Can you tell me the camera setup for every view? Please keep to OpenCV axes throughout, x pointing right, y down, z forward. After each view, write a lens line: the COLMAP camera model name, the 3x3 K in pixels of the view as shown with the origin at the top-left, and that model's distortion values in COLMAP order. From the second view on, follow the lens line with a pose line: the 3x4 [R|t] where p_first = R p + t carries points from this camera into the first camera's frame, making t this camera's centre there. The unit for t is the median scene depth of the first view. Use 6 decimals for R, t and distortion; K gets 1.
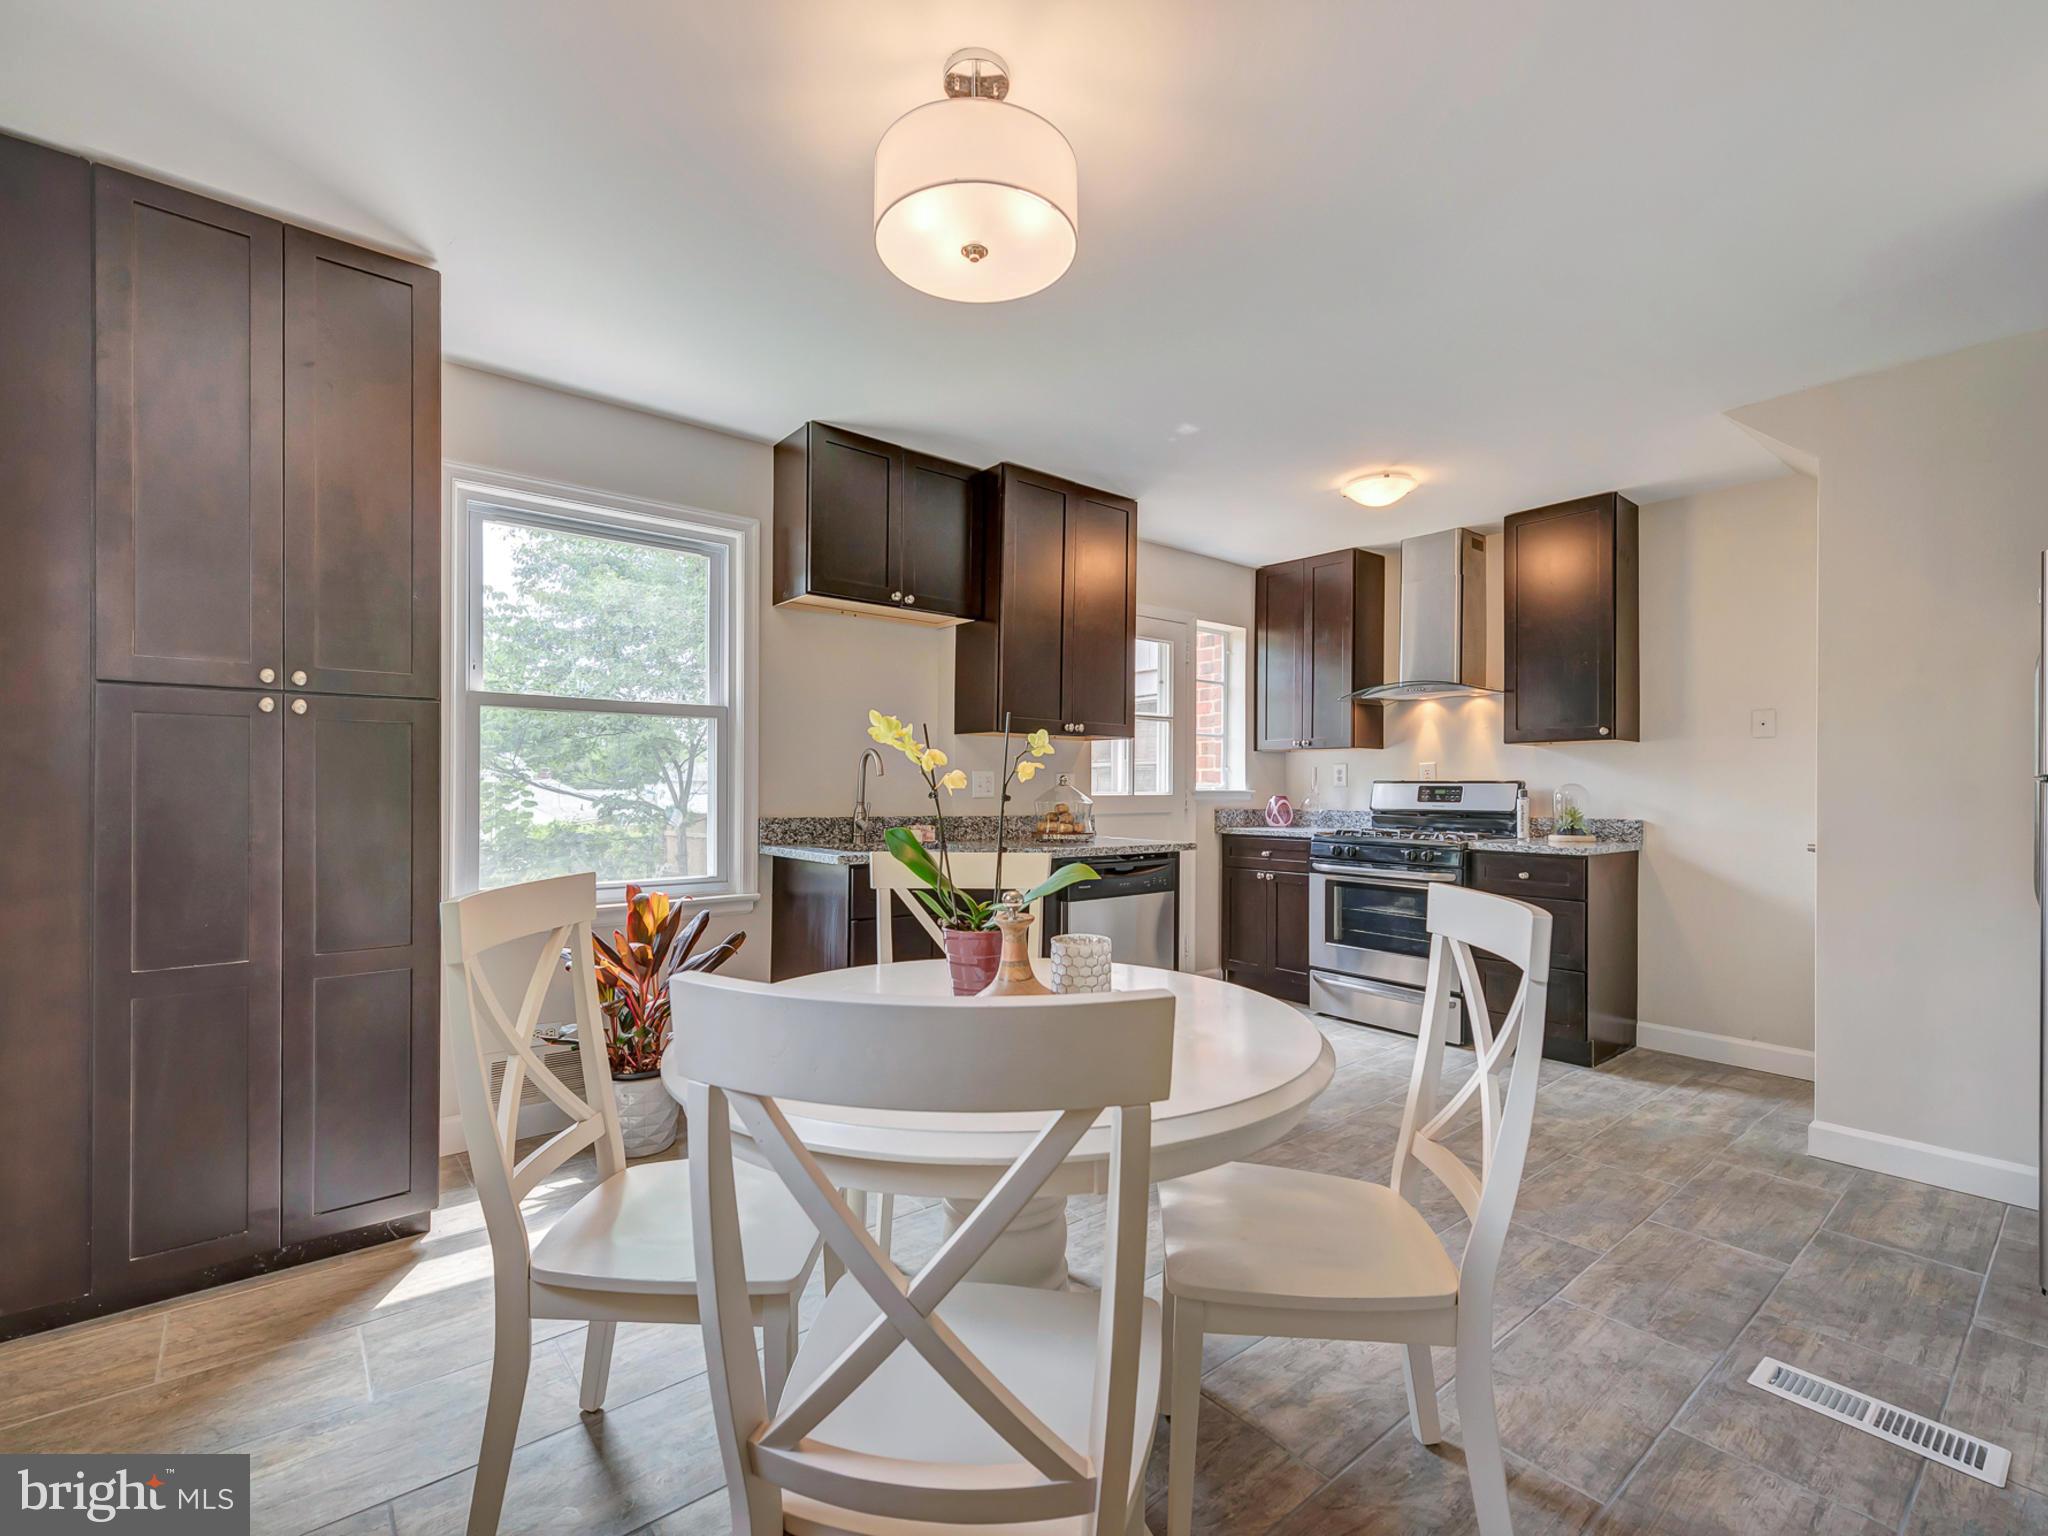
lens RADIAL K [[905.4, 0, 1030.6], [0, 905.4, 786.2], [0, 0, 1]] dist [0.022661, -0.005843]
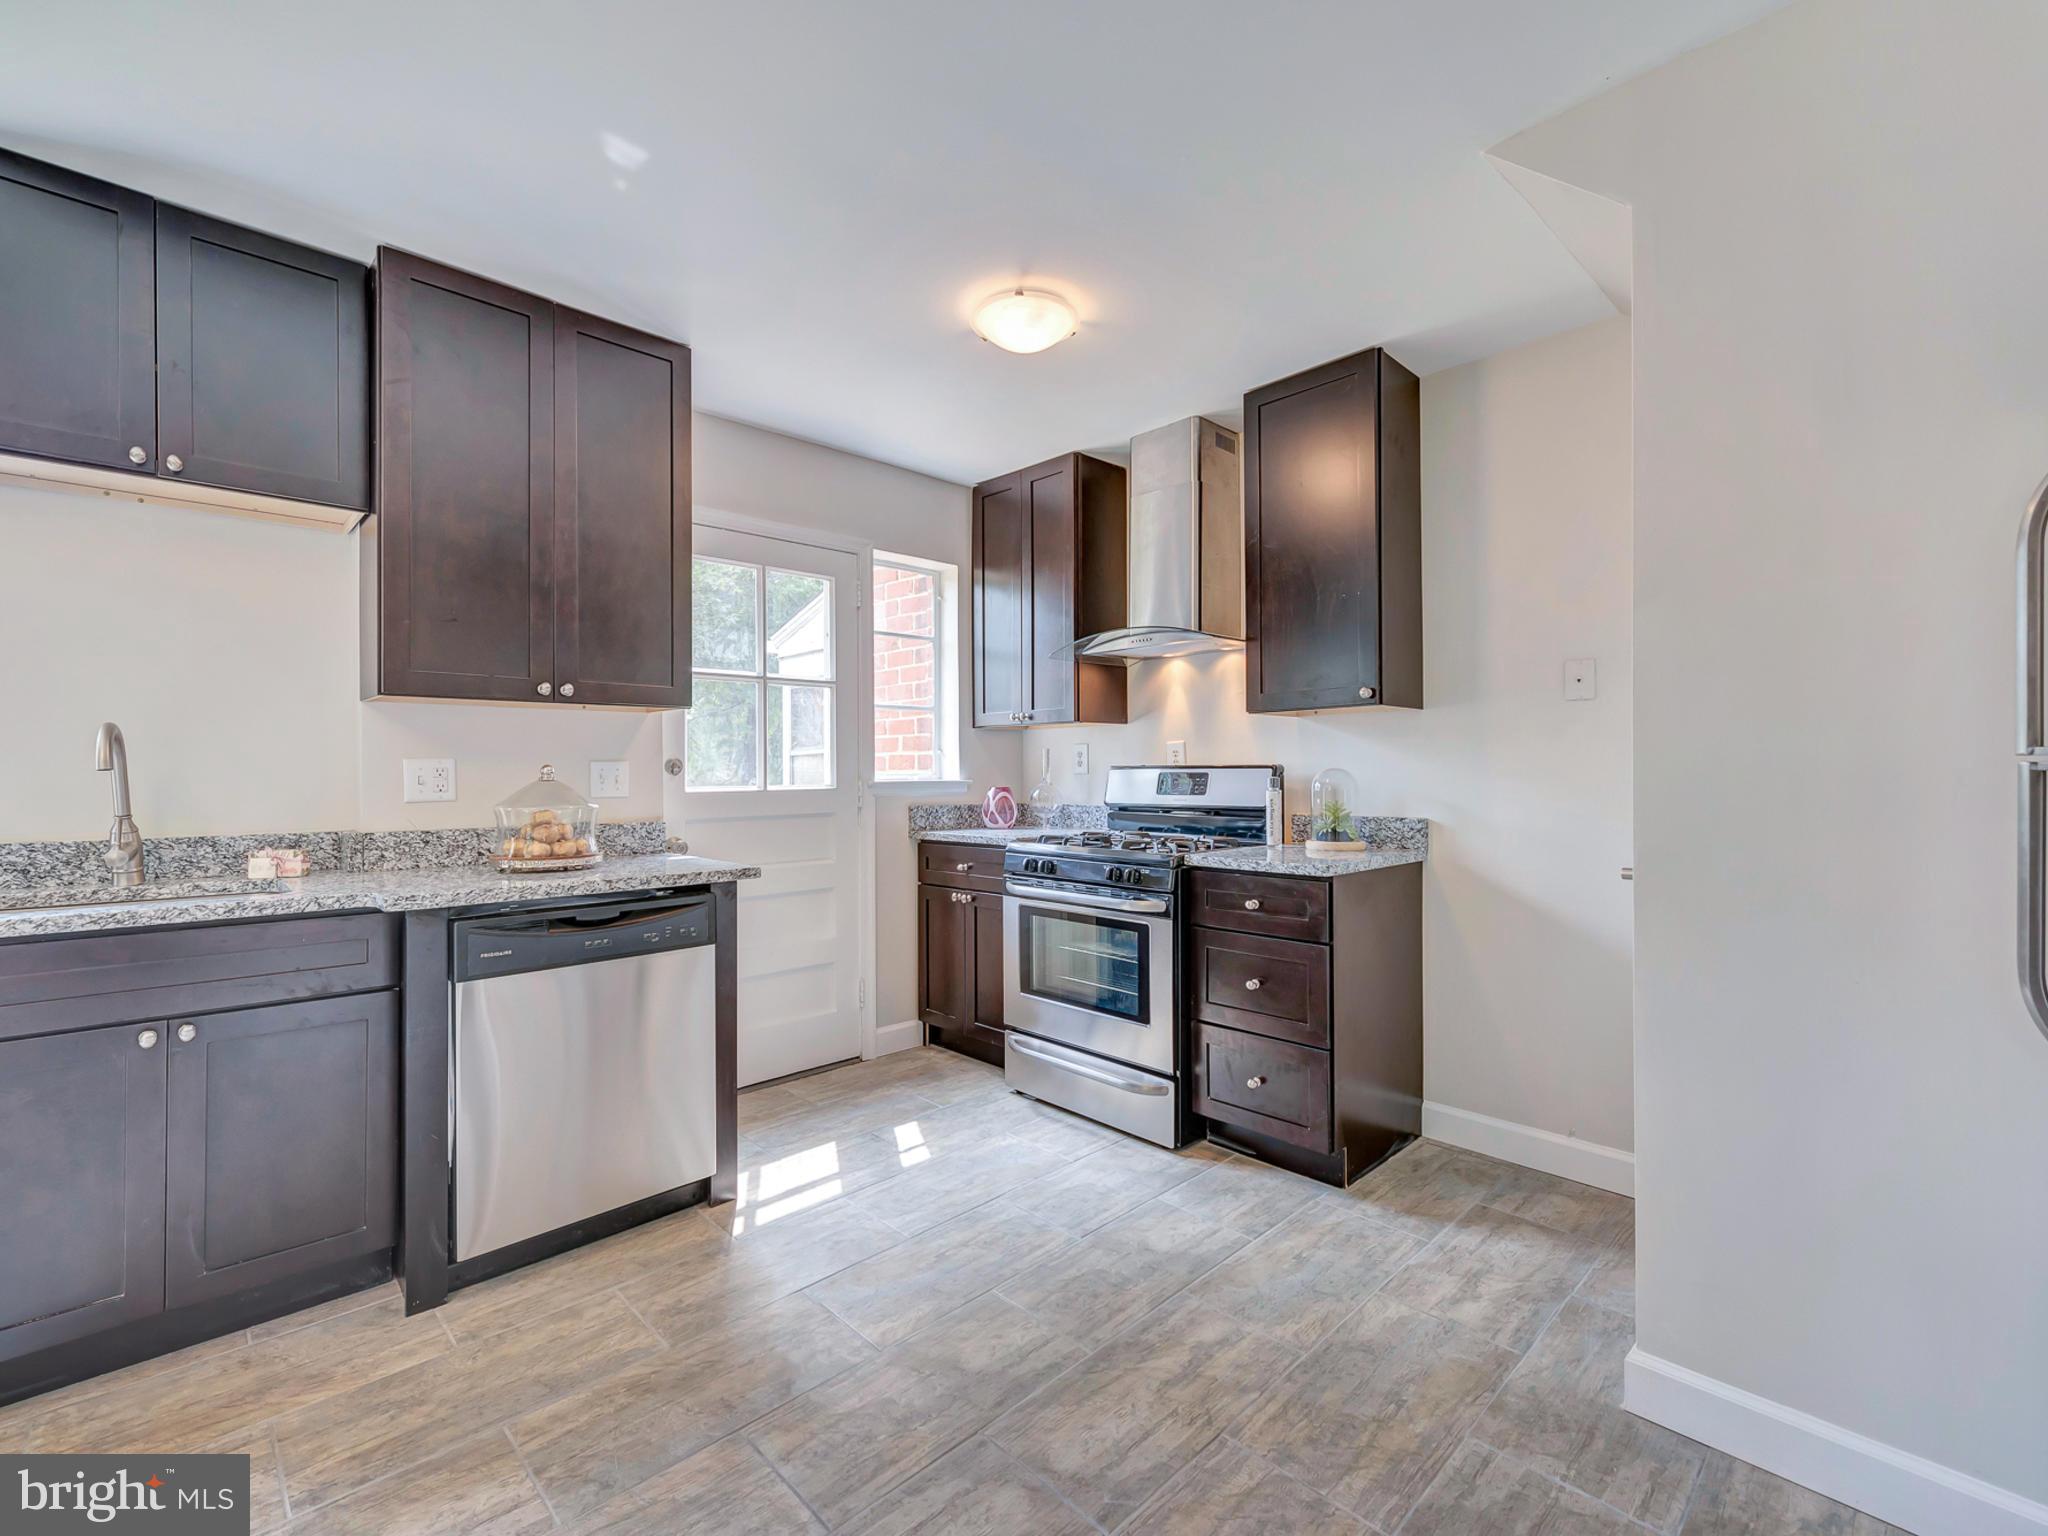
lens RADIAL K [[905.4, 0, 1020.9], [0, 905.4, 770.4], [0, 0, 1]] dist [0.022661, -0.005843]
pose [[0.997139, -0.011519, 0.074707, 0.333951], [0.011387, 0.999933, 0.002187, -0.006006], [-0.074727, -0.001330, 0.997203, 0.351758]]
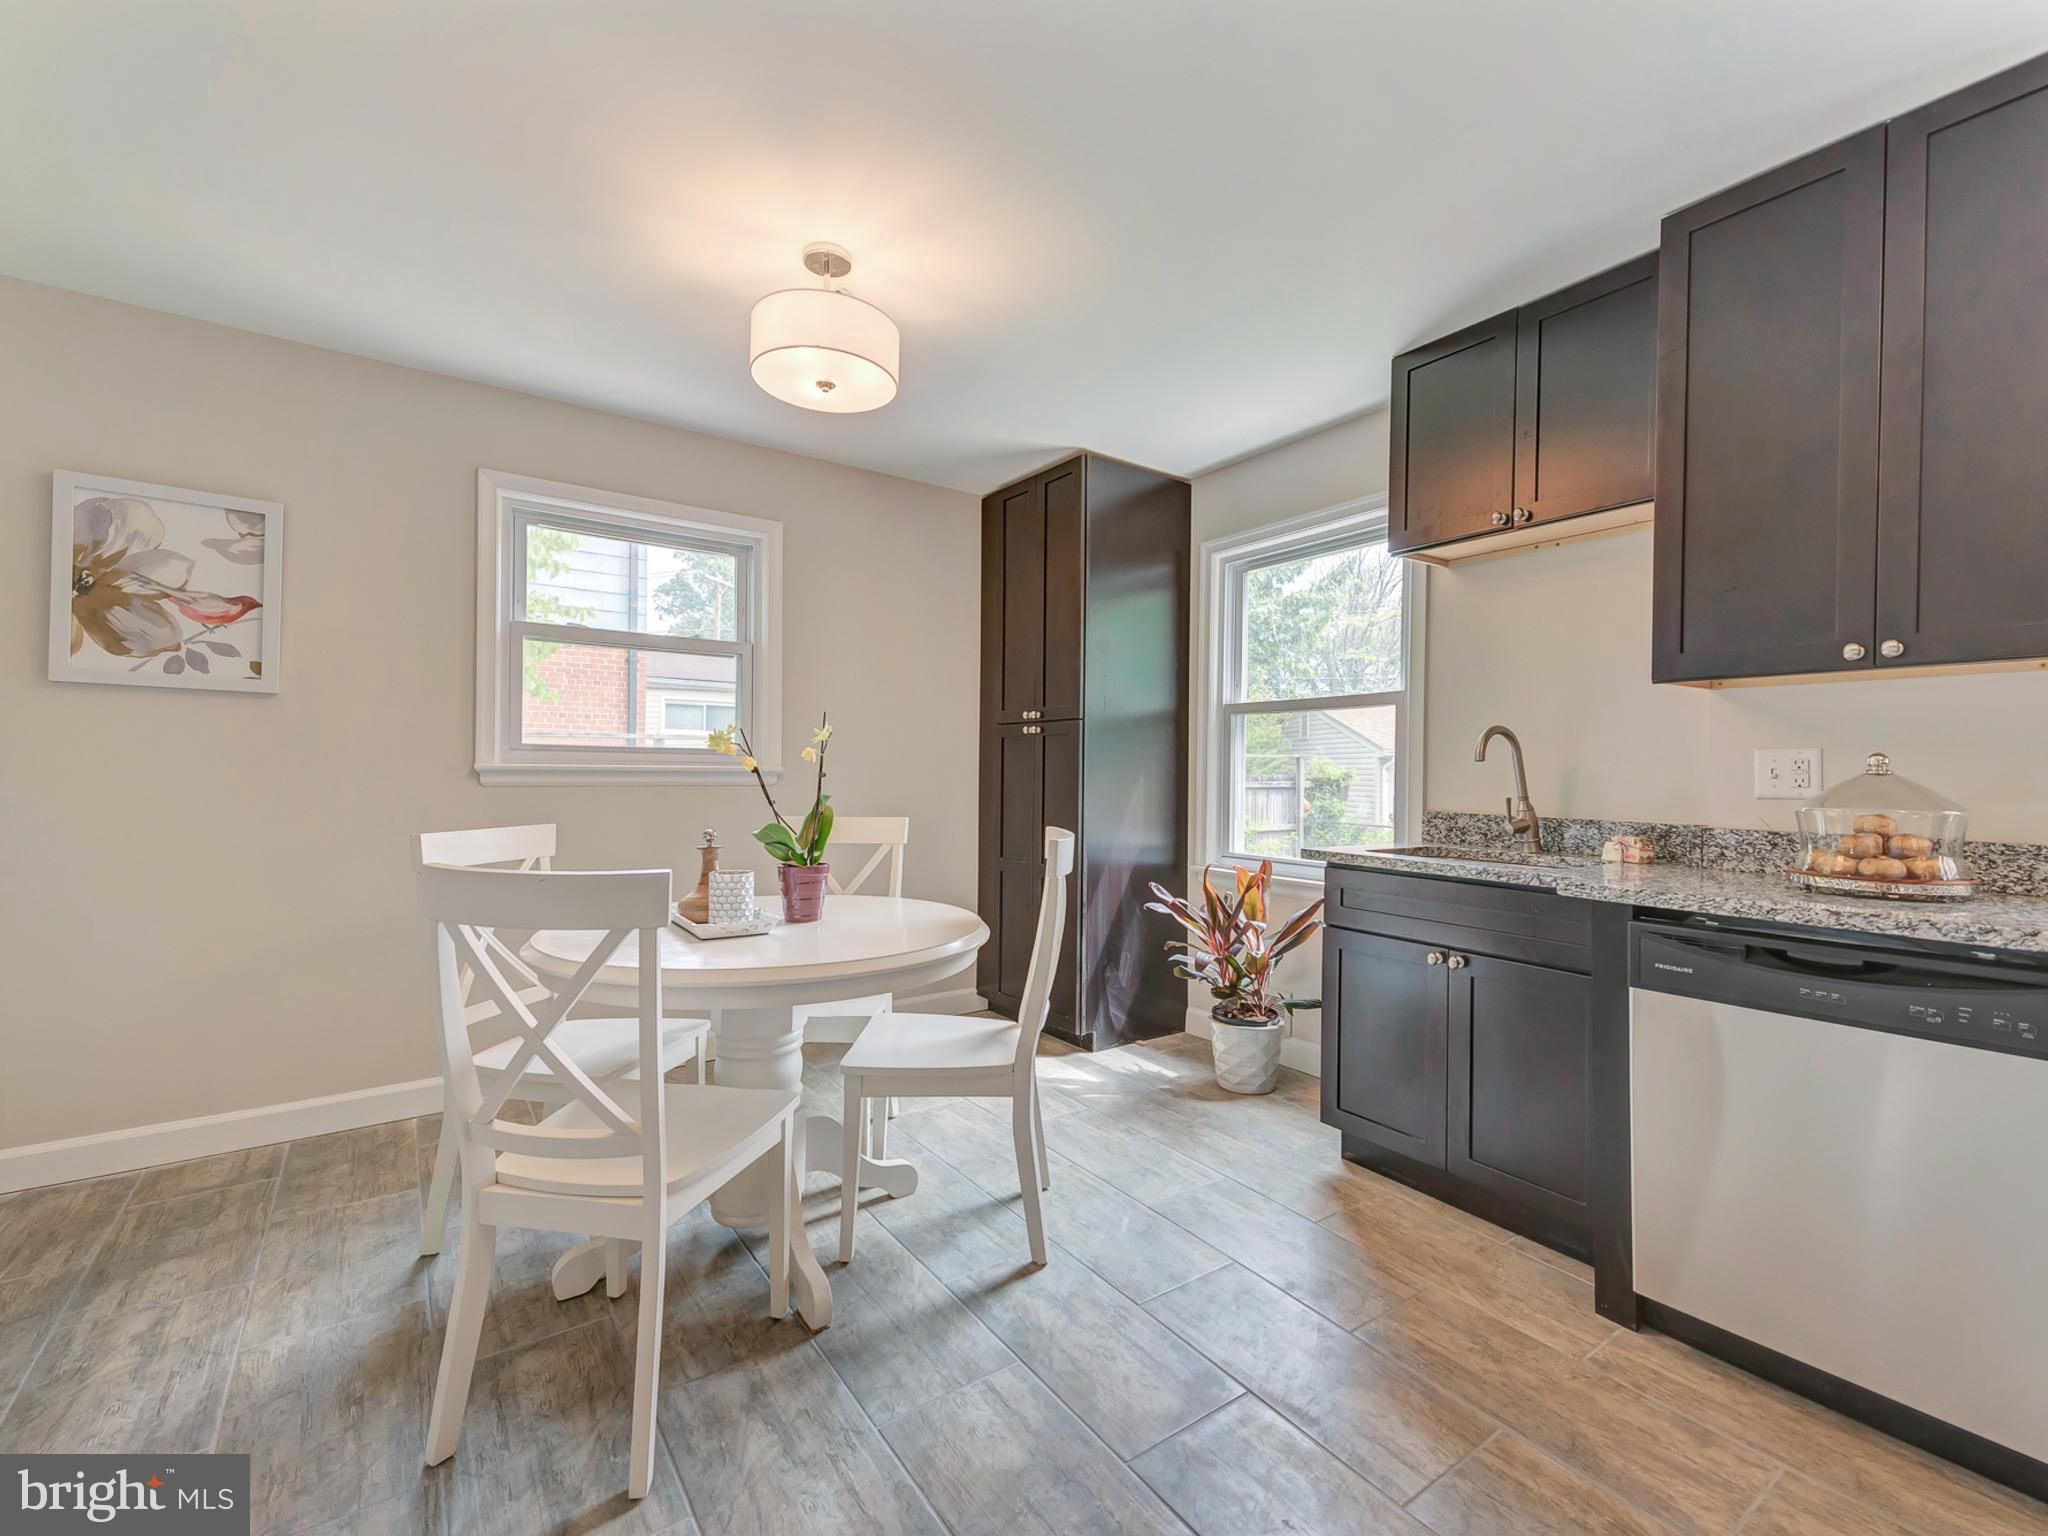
lens RADIAL K [[892.2, 0, 1022.3], [0, 892.2, 766.2], [0, 0, 1]] dist [0.017504, -0.001655]
pose [[-0.075355, -0.014113, -0.997057, 0.560354], [-0.011712, 0.999843, -0.013267, 0.006443], [0.997088, 0.010678, -0.075508, 0.618843]]
